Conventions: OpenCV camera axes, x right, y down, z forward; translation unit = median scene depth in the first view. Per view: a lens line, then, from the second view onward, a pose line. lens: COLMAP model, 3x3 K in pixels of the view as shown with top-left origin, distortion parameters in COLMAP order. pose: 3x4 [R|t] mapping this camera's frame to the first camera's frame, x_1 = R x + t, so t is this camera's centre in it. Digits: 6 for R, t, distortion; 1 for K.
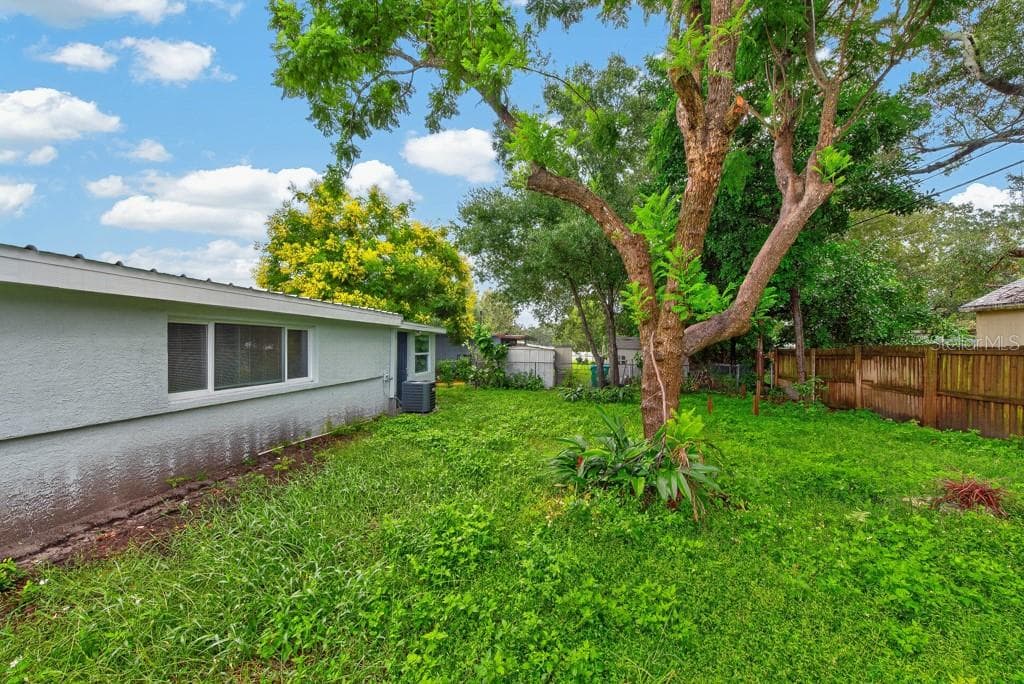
lens RADIAL K [[407.0, 0, 512.7], [0, 407.0, 342.8], [0, 0, 1]] dist [0.002858, -0.000751]
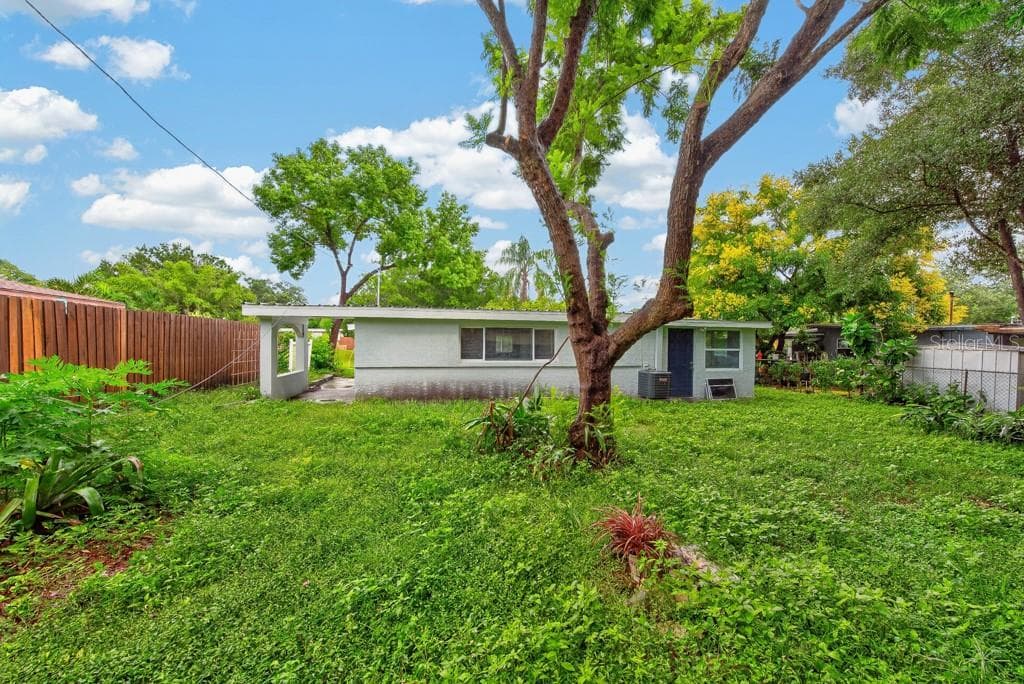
lens RADIAL K [[407.0, 0, 511.2], [0, 407.0, 341.5], [0, 0, 1]] dist [0.002858, -0.000751]
pose [[0.355179, -0.004271, -0.934789, 0.591495], [-0.003570, 0.999976, -0.005925, 0.016597], [0.934792, 0.005442, 0.355155, 0.190096]]
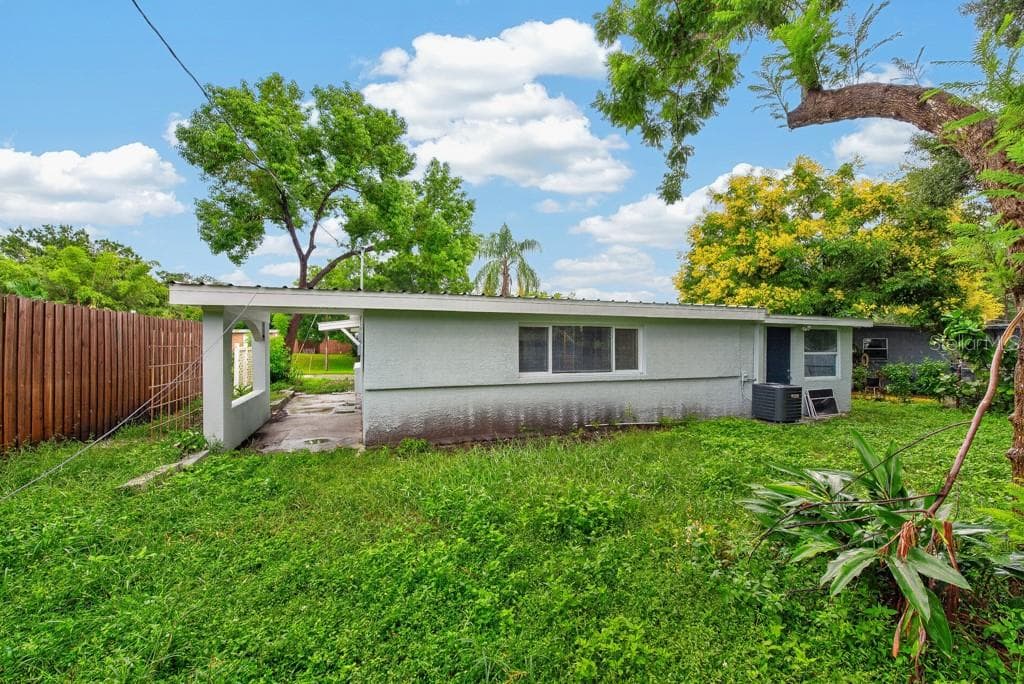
lens RADIAL K [[407.0, 0, 509.8], [0, 407.0, 343.1], [0, 0, 1]] dist [0.002858, -0.000751]
pose [[0.477182, -0.003581, -0.878797, 0.215575], [0.003516, 0.999991, -0.002166, 0.007170], [0.878798, -0.002056, 0.477190, 0.092117]]
